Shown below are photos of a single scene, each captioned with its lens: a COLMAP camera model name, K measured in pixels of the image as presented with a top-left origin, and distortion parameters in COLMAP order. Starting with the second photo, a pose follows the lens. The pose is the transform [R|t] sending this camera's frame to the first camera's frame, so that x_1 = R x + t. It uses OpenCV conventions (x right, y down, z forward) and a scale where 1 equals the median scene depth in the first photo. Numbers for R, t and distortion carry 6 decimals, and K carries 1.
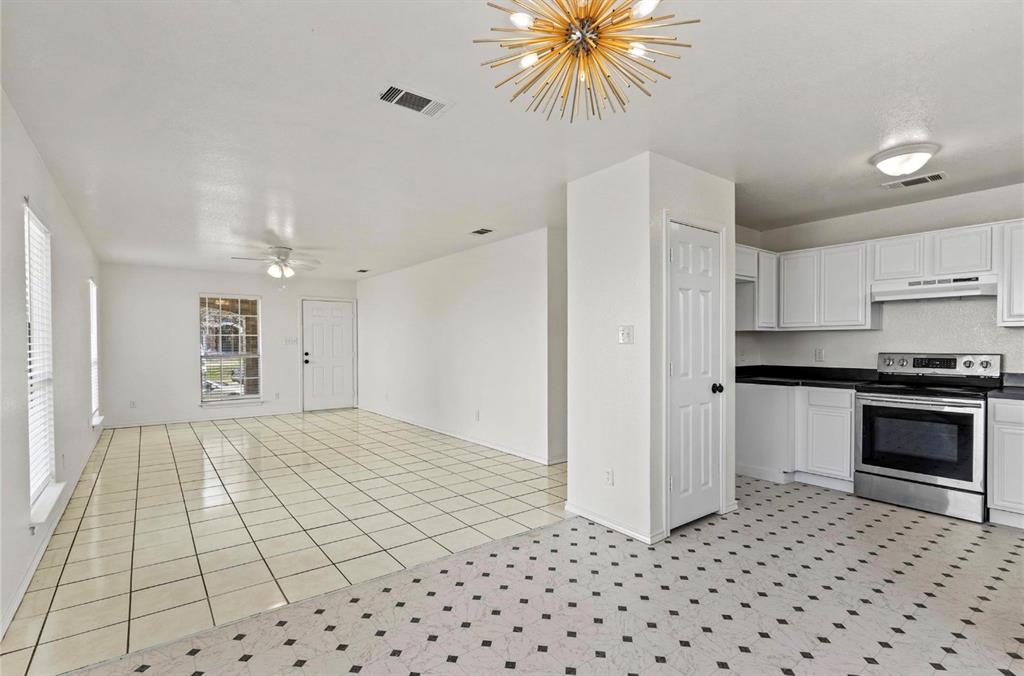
lens RADIAL K [[478.6, 0, 516.9], [0, 478.6, 345.7], [0, 0, 1]] dist [-0.001810, -0.000133]
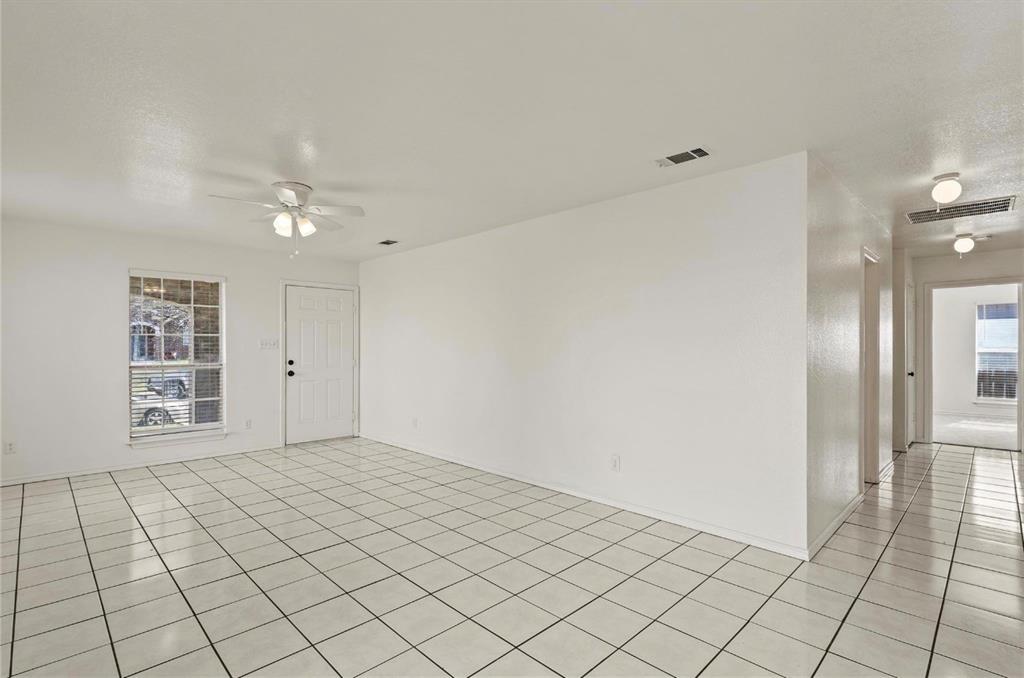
lens RADIAL K [[478.6, 0, 510.0], [0, 478.6, 343.4], [0, 0, 1]] dist [-0.001810, -0.000133]
pose [[0.992400, 0.005386, 0.122937, -0.216939], [-0.003672, 0.999893, -0.014168, -0.001835], [-0.123000, 0.013609, 0.992313, 0.278286]]
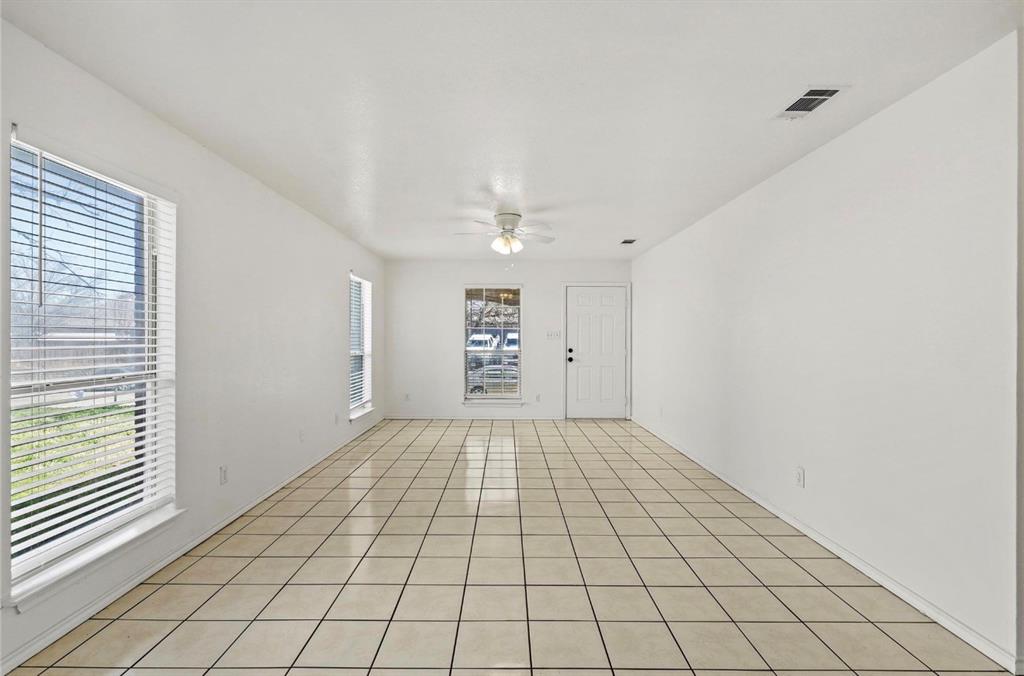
lens RADIAL K [[478.6, 0, 508.2], [0, 478.6, 333.8], [0, 0, 1]] dist [-0.001810, -0.000133]
pose [[0.791169, 0.001227, -0.611597, -0.011797], [-0.009217, 0.999908, -0.009917, -0.002660], [0.611528, 0.013483, 0.791108, 0.277568]]
